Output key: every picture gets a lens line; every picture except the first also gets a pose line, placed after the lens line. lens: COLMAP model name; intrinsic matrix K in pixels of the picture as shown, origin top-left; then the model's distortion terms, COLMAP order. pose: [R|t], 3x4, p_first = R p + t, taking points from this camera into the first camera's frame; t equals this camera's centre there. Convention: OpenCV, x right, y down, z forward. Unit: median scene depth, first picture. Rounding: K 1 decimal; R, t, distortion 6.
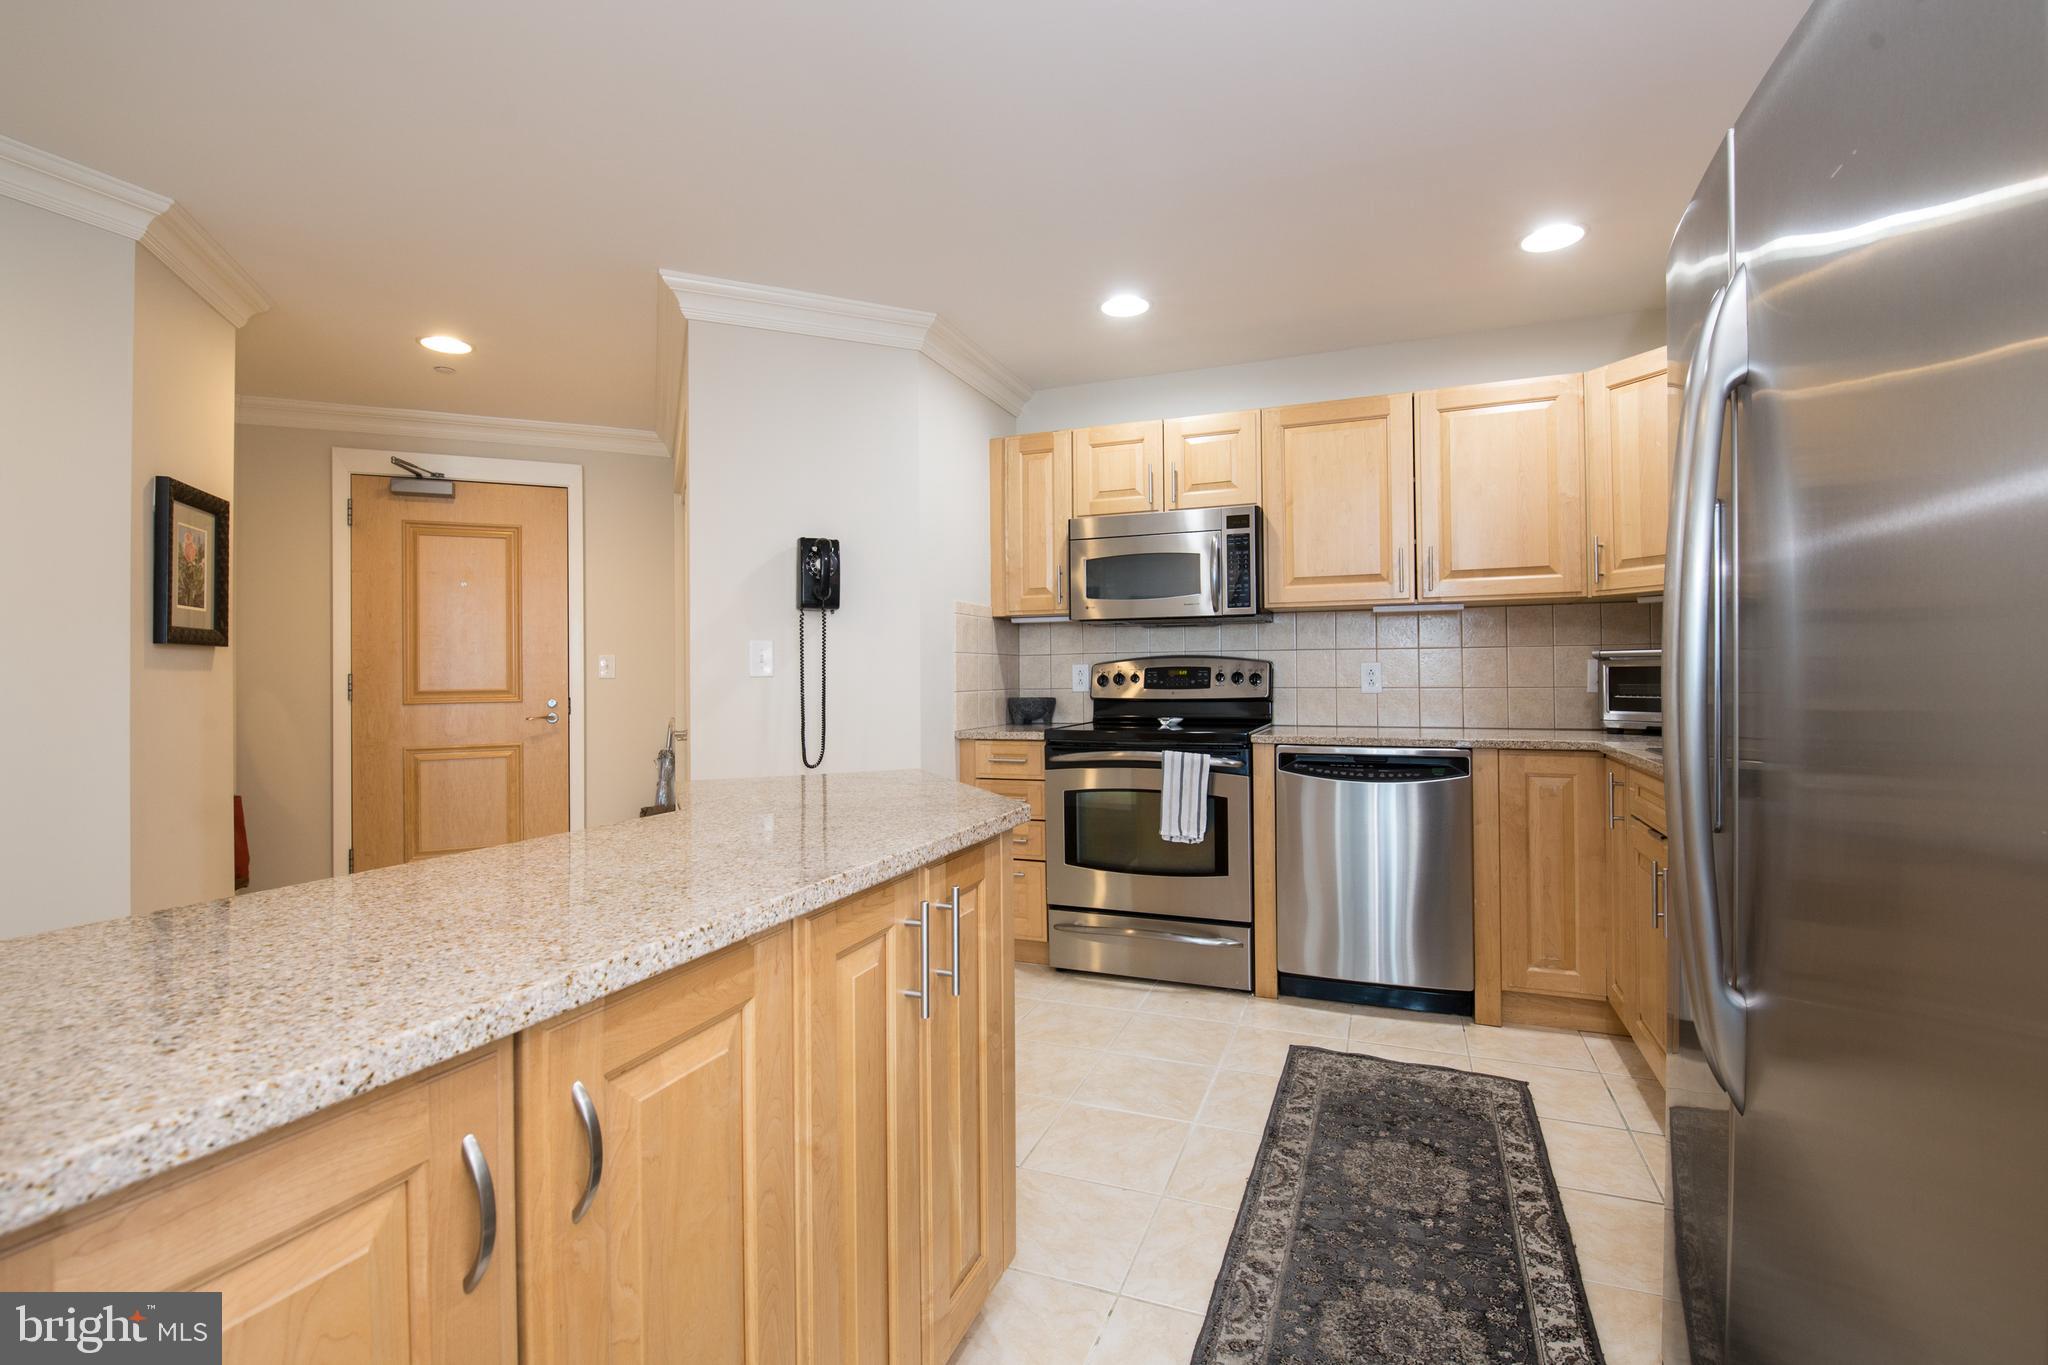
lens RADIAL K [[949.3, 0, 1087.0], [0, 949.3, 661.0], [0, 0, 1]] dist [0.001251, 0.000084]
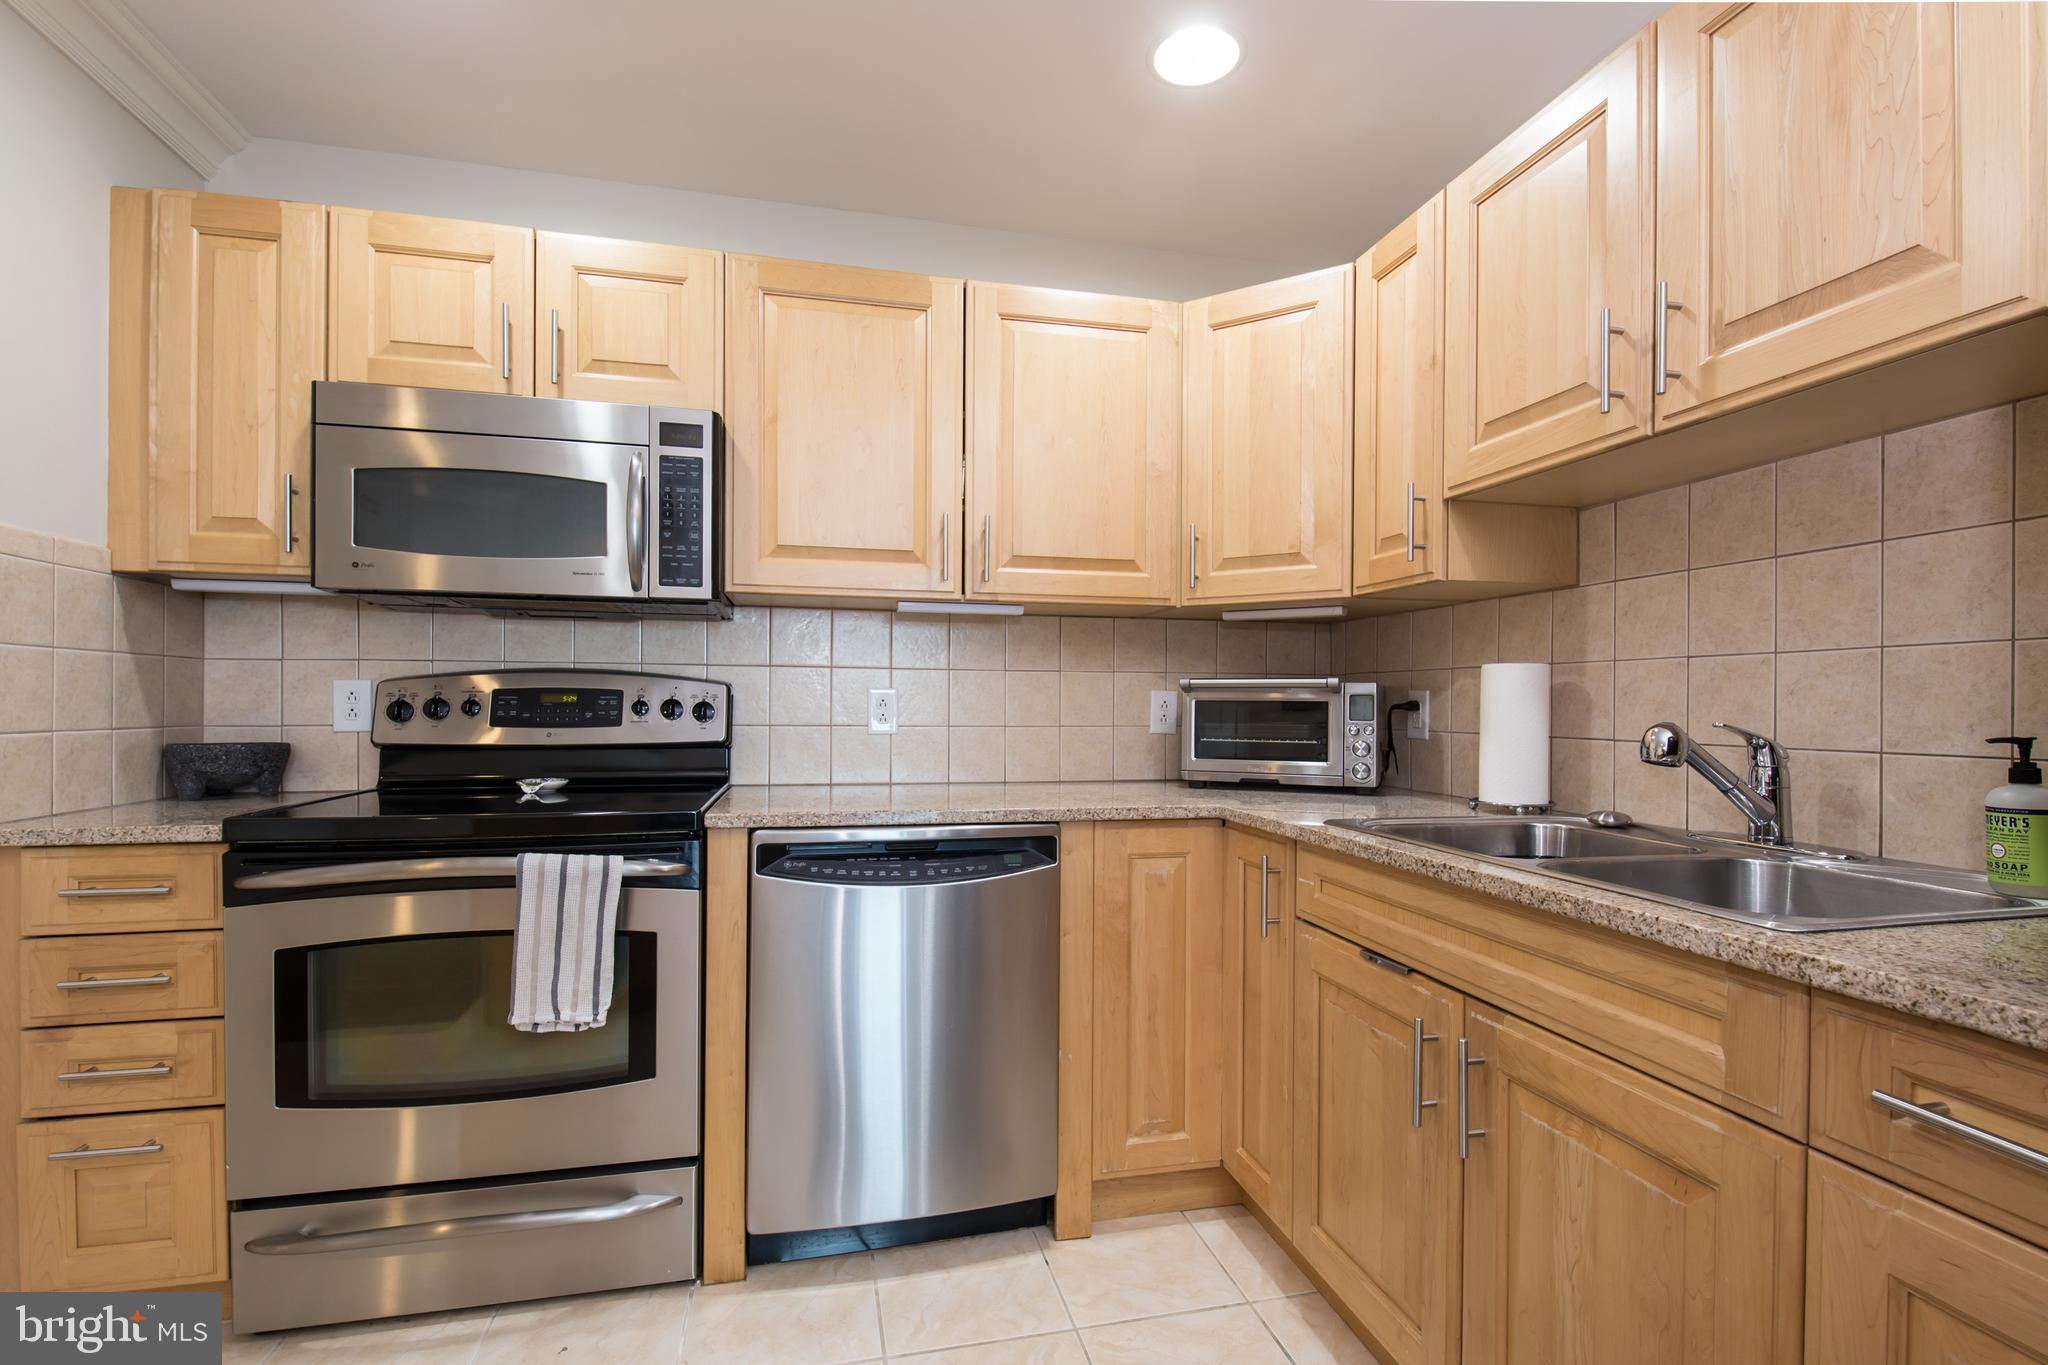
lens RADIAL K [[934.2, 0, 1047.2], [0, 934.2, 707.5], [0, 0, 1]] dist [0.000192, -0.000847]
pose [[0.842542, 0.013350, 0.538465, 0.045724], [-0.021309, 0.999736, 0.008557, 0.007407], [-0.538208, -0.018684, 0.842605, 0.417270]]
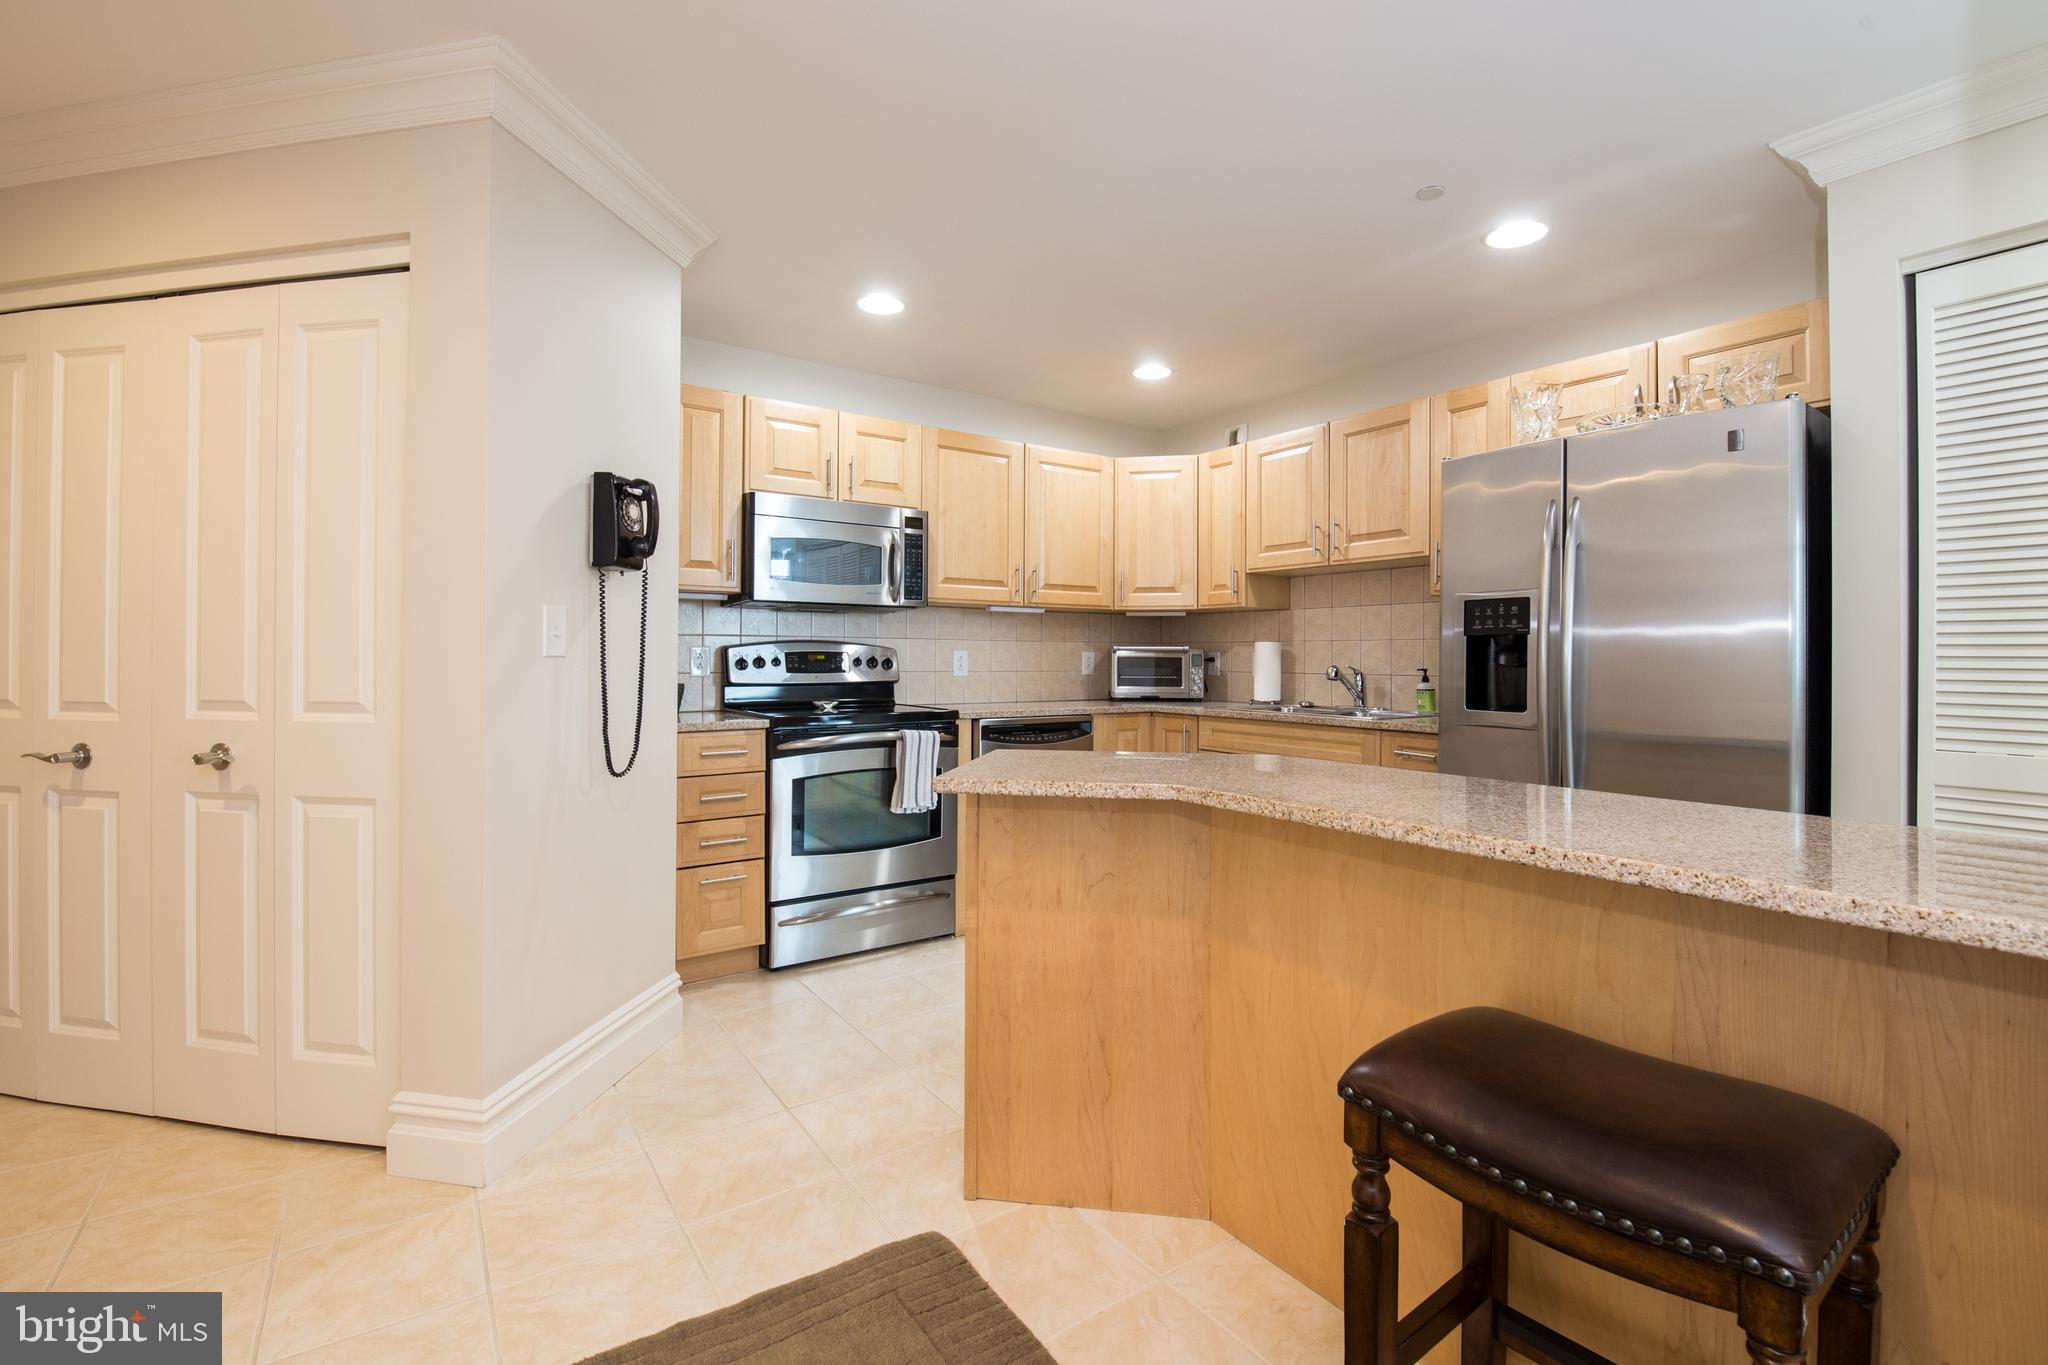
lens RADIAL K [[865.3, 0, 1102.5], [0, 865.3, 656.3], [0, 0, 1]] dist [0.000283, -0.000050]
pose [[0.546323, 0.014083, 0.837456, -0.585623], [-0.019599, 0.999800, -0.004028, 0.010249], [-0.837345, -0.014213, 0.546490, 0.261832]]
